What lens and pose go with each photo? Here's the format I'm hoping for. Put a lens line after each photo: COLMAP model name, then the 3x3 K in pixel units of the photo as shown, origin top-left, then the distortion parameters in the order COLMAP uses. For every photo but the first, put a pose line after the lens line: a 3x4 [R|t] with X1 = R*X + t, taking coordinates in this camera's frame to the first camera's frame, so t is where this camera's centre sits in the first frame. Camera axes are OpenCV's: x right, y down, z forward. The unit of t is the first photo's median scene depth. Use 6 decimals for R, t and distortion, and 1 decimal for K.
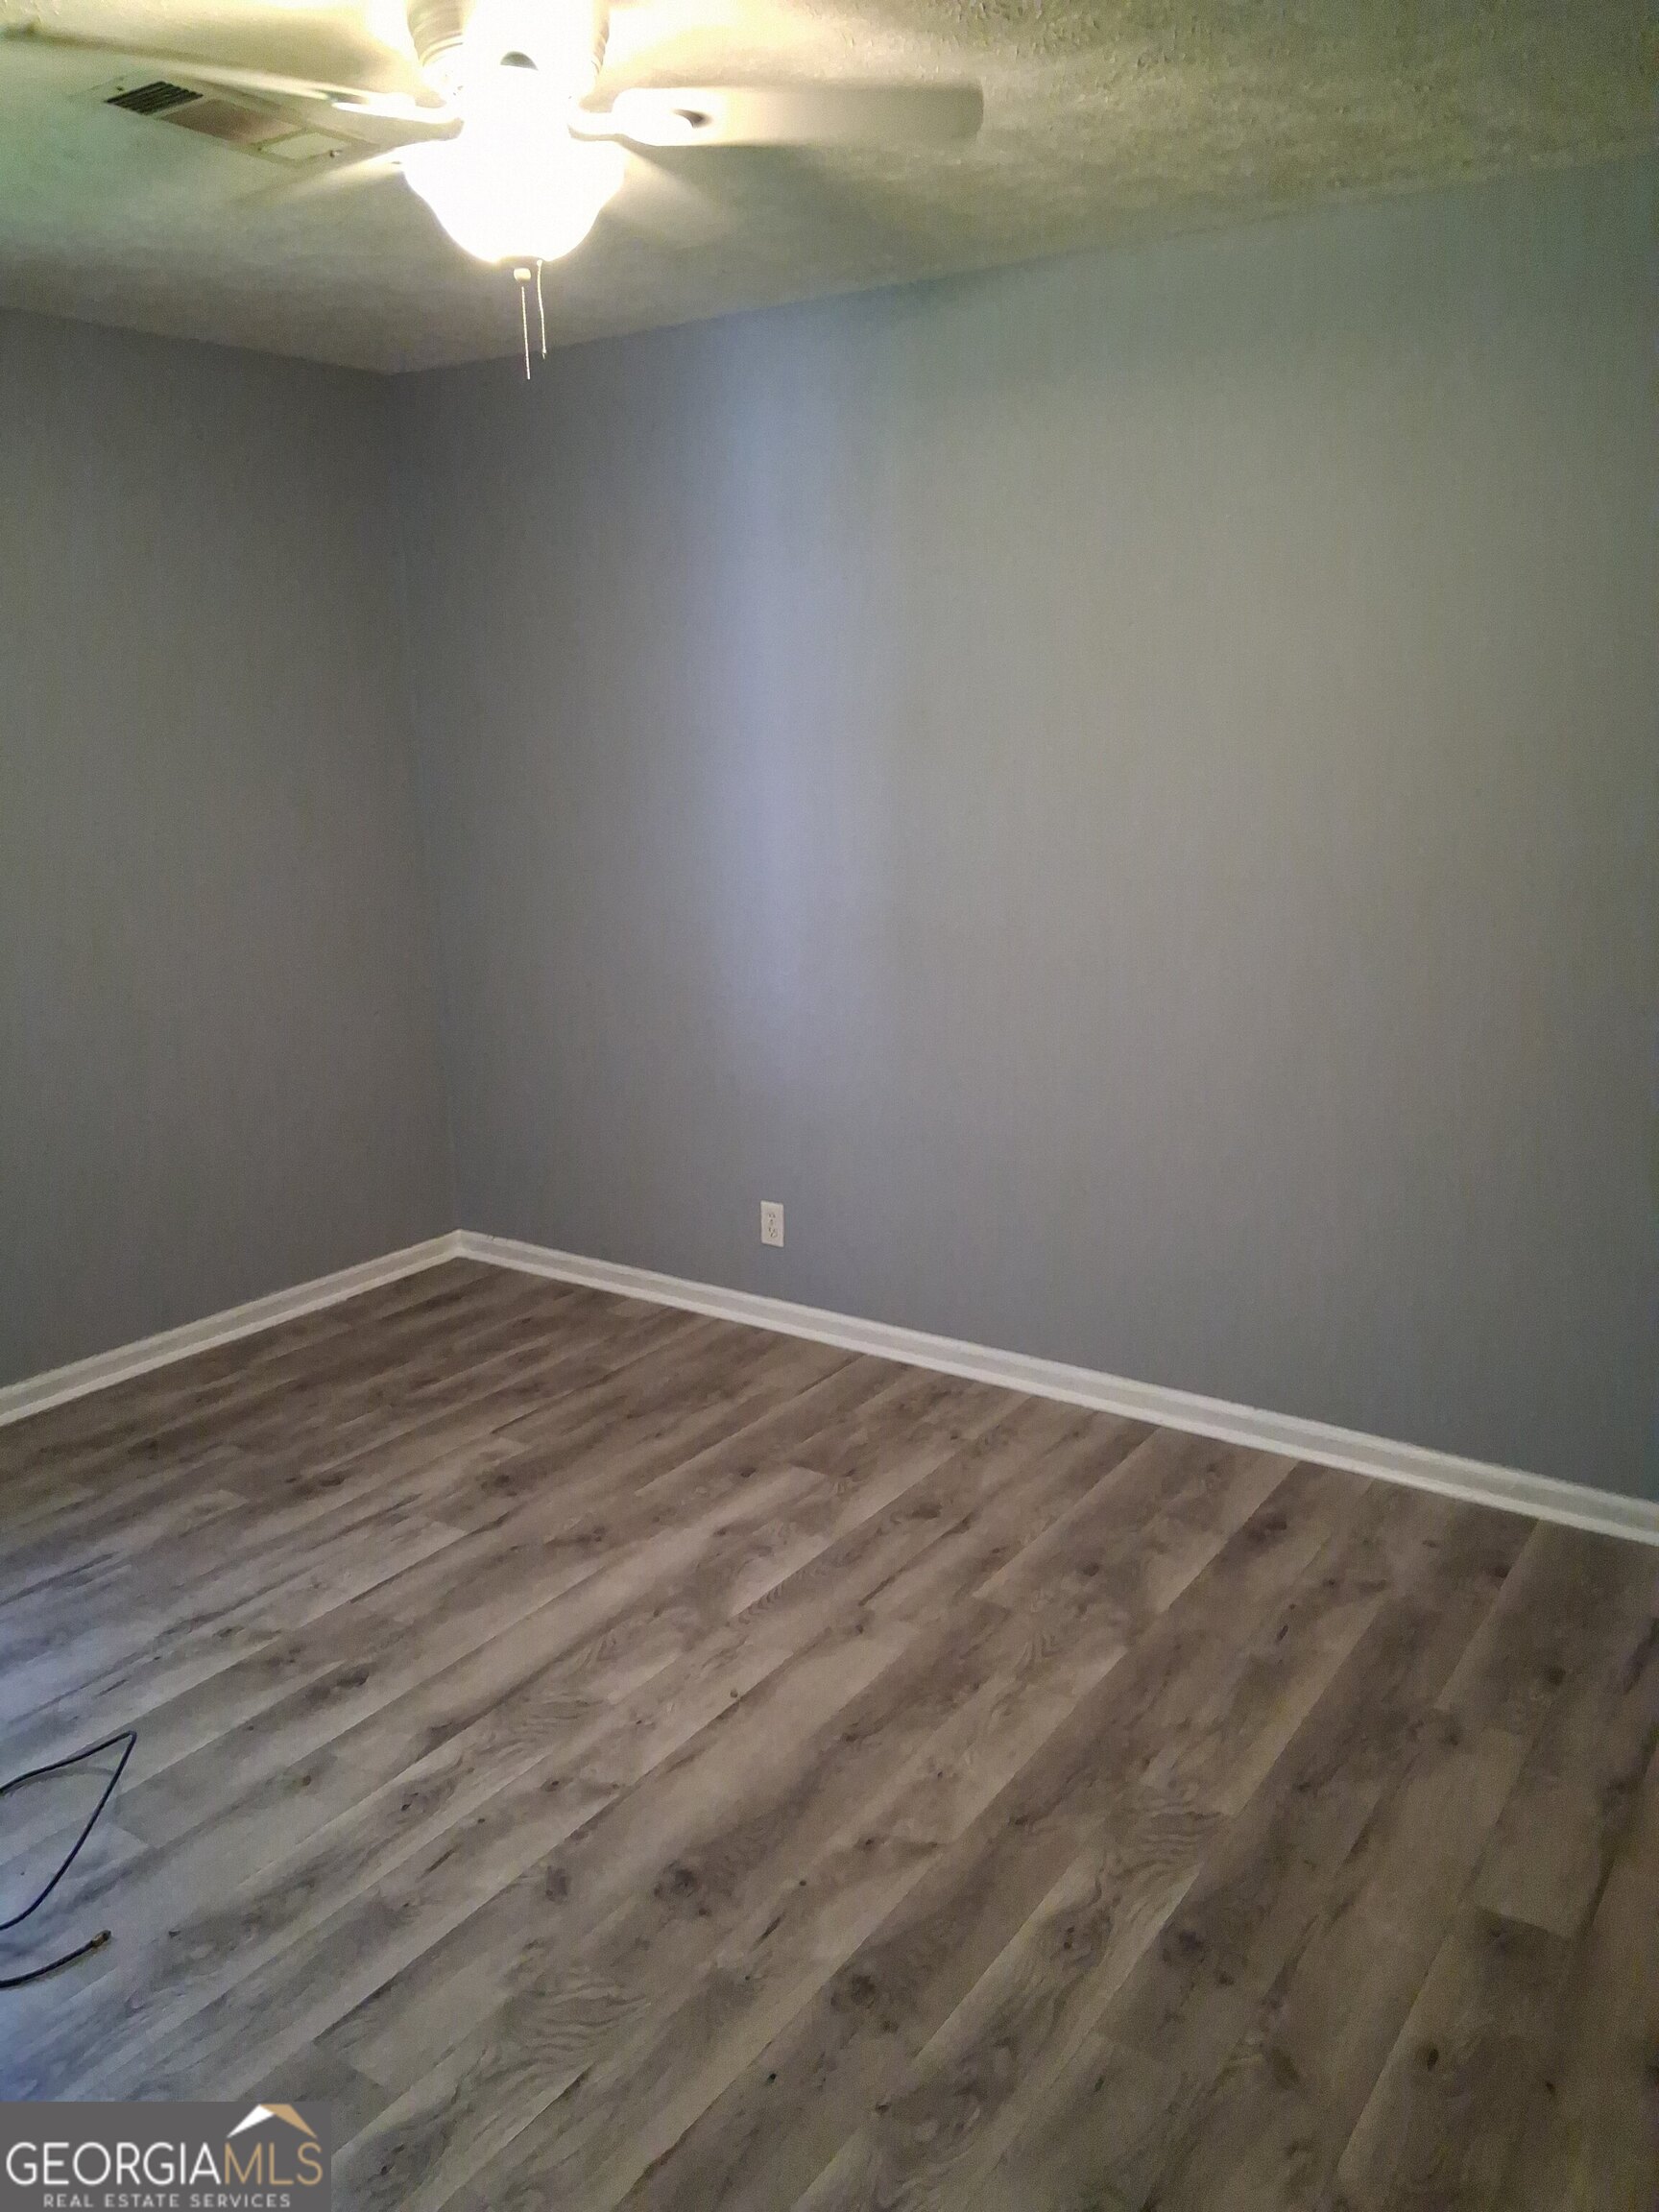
lens RADIAL K [[1691.1, 0, 816.4], [0, 1691.1, 1107.0], [0, 0, 1]] dist [0.097452, -0.147611]
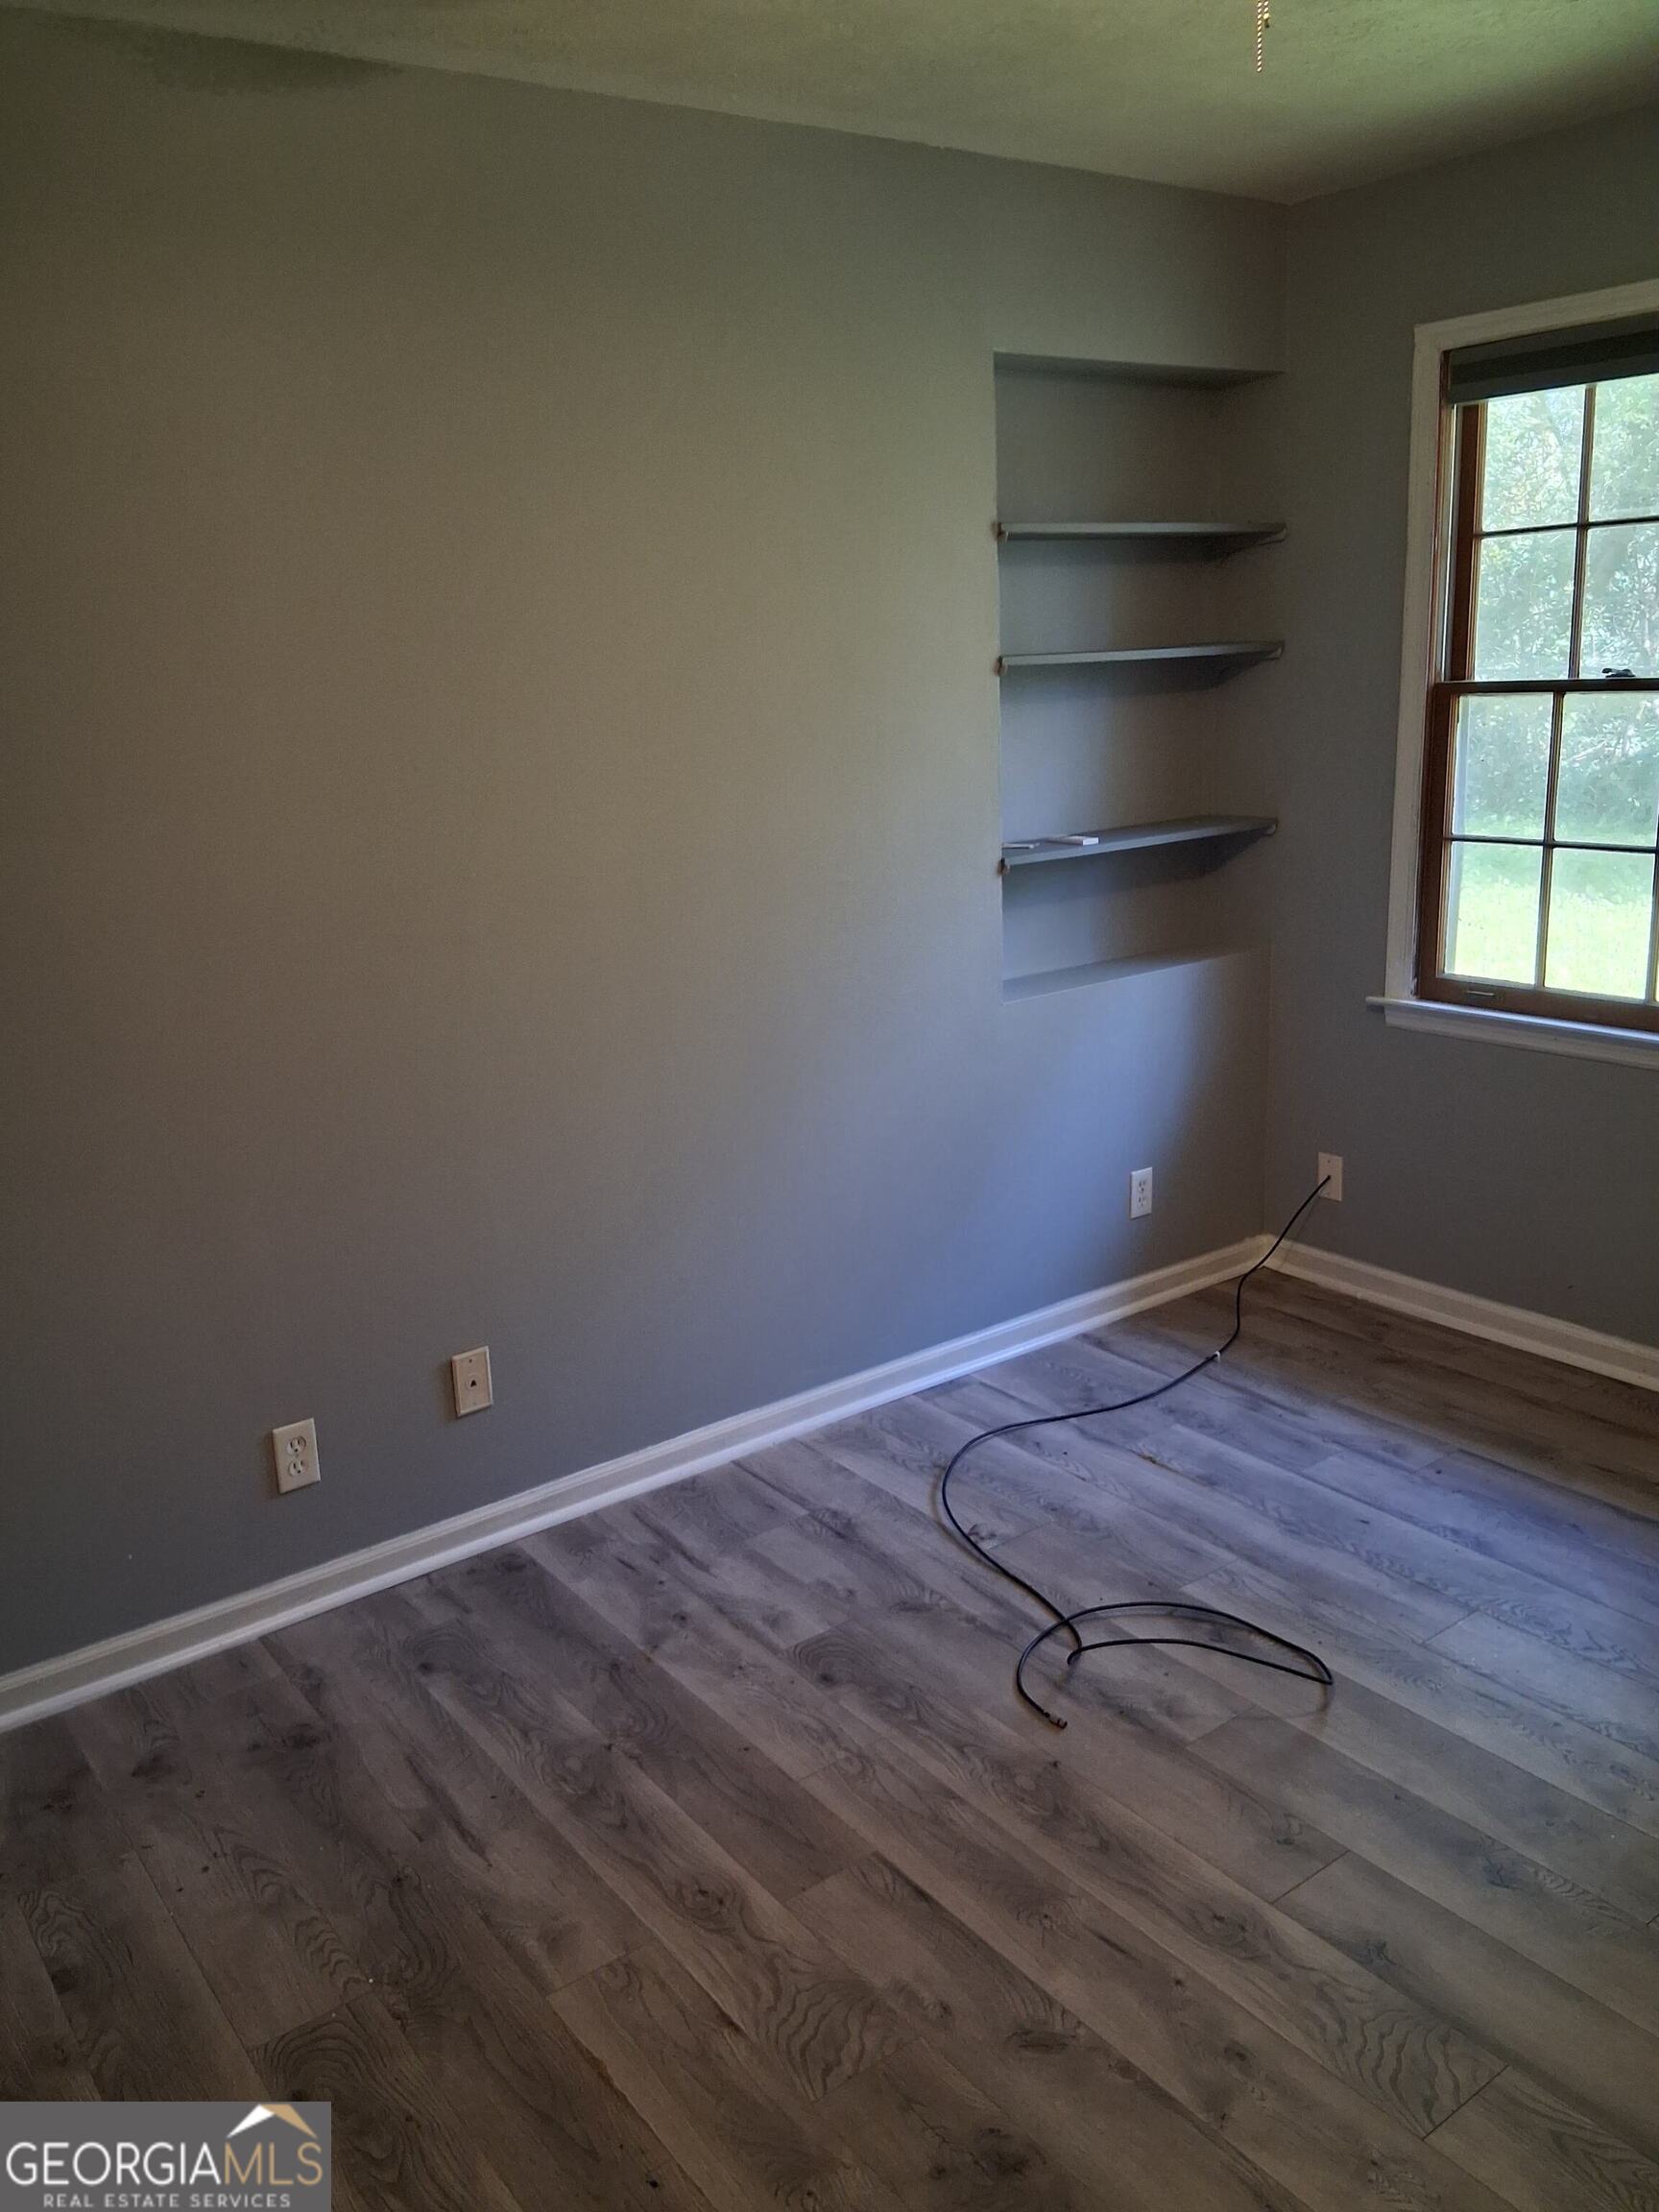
lens RADIAL K [[1691.1, 0, 816.4], [0, 1691.1, 1107.0], [0, 0, 1]] dist [0.097452, -0.147611]
pose [[-0.315788, 0.279444, -0.906746, 0.521711], [-0.166475, 0.924505, 0.342895, -0.238741], [0.934111, 0.259233, -0.245427, 1.000612]]
